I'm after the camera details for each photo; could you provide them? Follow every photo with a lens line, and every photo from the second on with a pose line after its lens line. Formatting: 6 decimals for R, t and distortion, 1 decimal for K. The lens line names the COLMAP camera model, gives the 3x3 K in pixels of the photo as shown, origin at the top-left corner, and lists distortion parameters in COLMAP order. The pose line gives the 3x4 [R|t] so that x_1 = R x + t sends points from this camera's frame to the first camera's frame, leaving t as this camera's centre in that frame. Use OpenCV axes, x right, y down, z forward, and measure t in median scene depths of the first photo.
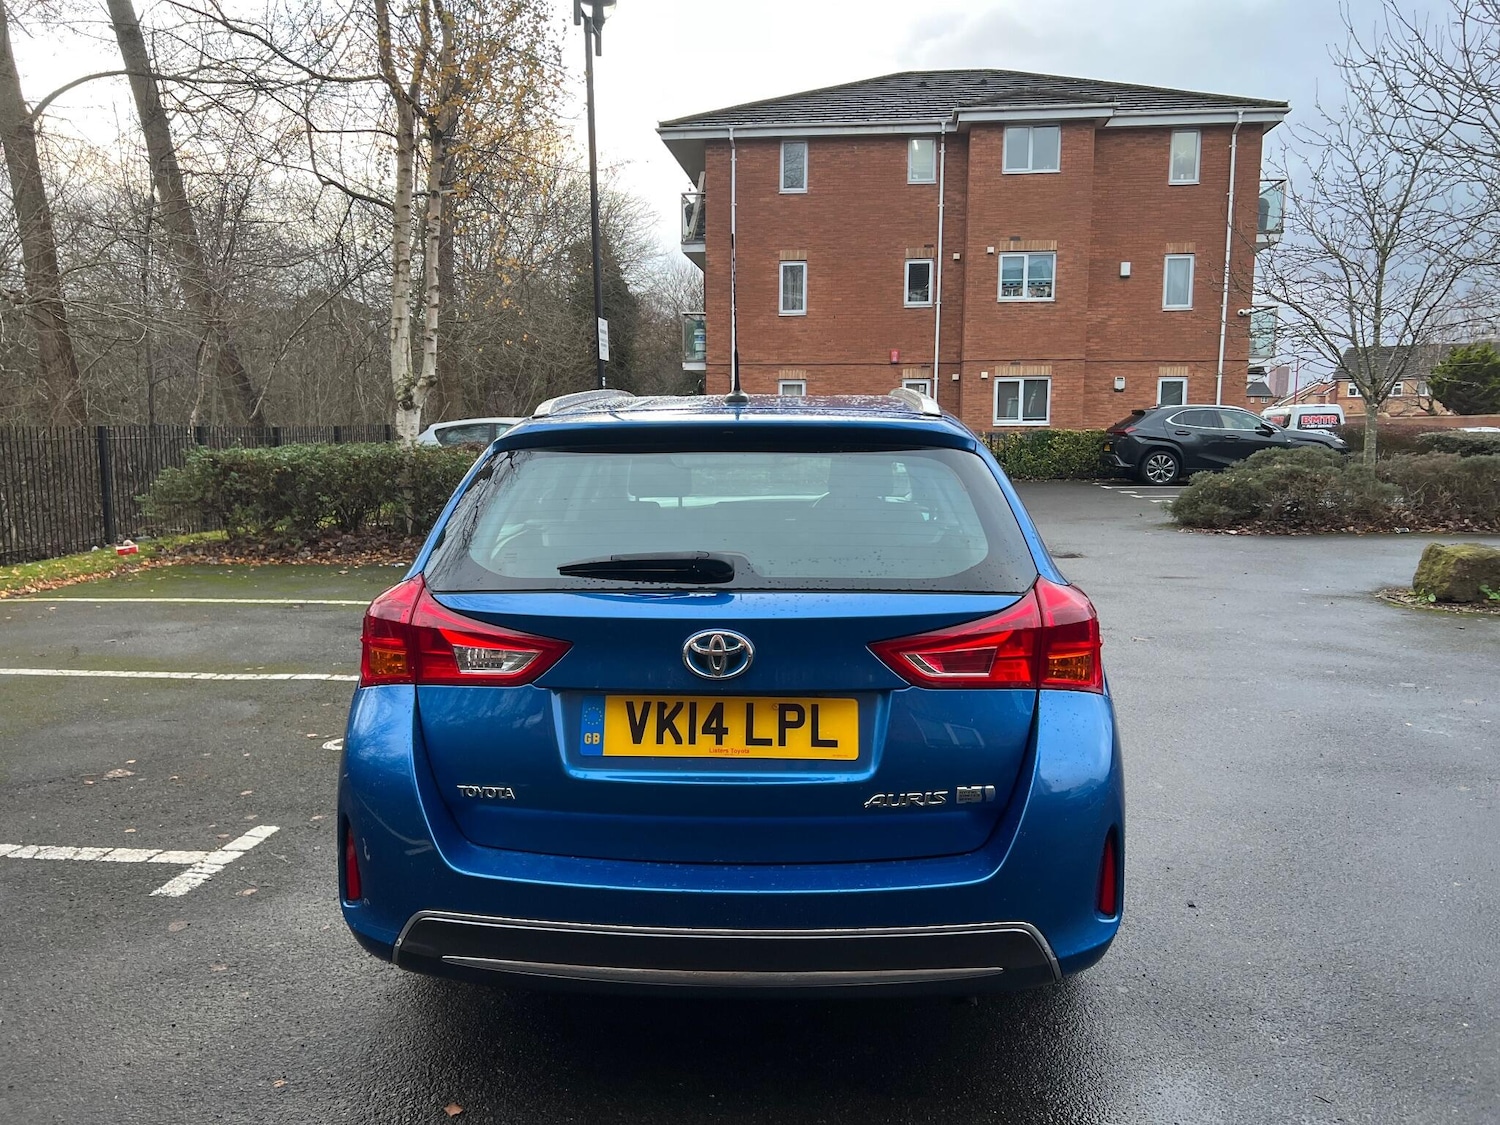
lens RADIAL K [[1125.5, 0, 752.1], [0, 1125.5, 566.6], [0, 0, 1]] dist [0.062975, -0.069297]
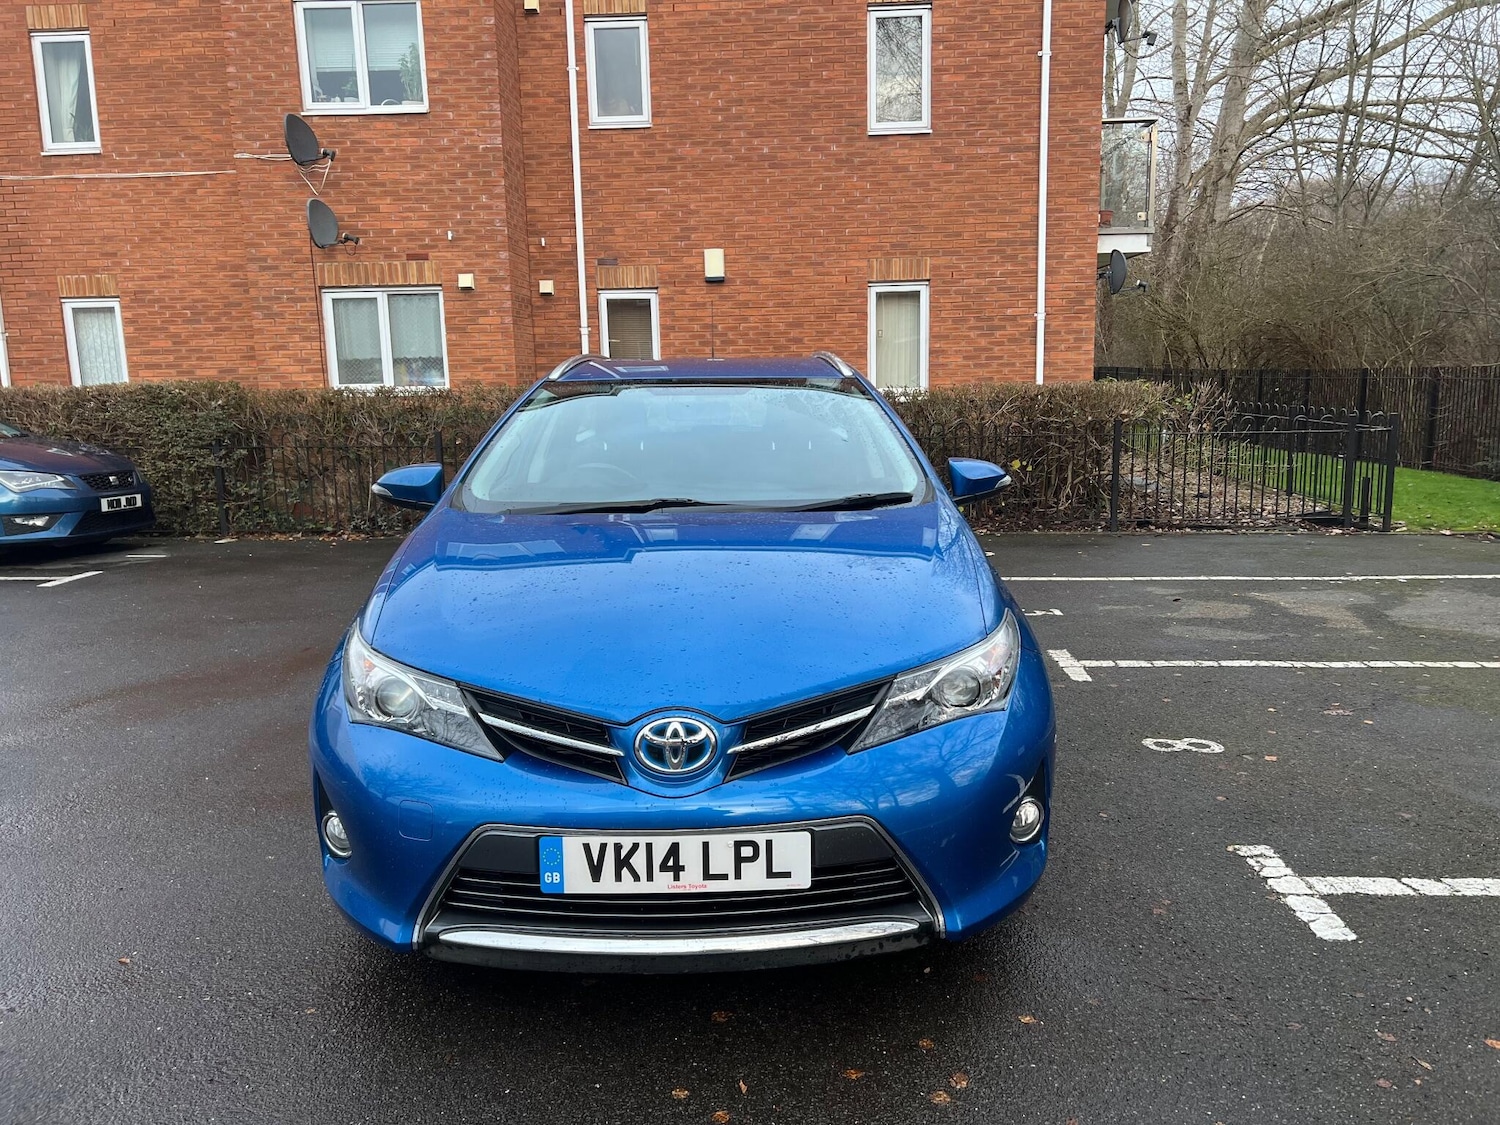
lens RADIAL K [[1125.5, 0, 766.1], [0, 1125.5, 569.4], [0, 0, 1]] dist [0.062975, -0.069297]
pose [[-0.997543, 0.026957, -0.064657, 0.004080], [0.006966, 0.956592, 0.291348, -0.043996], [0.069704, 0.290181, -0.954430, 0.342981]]
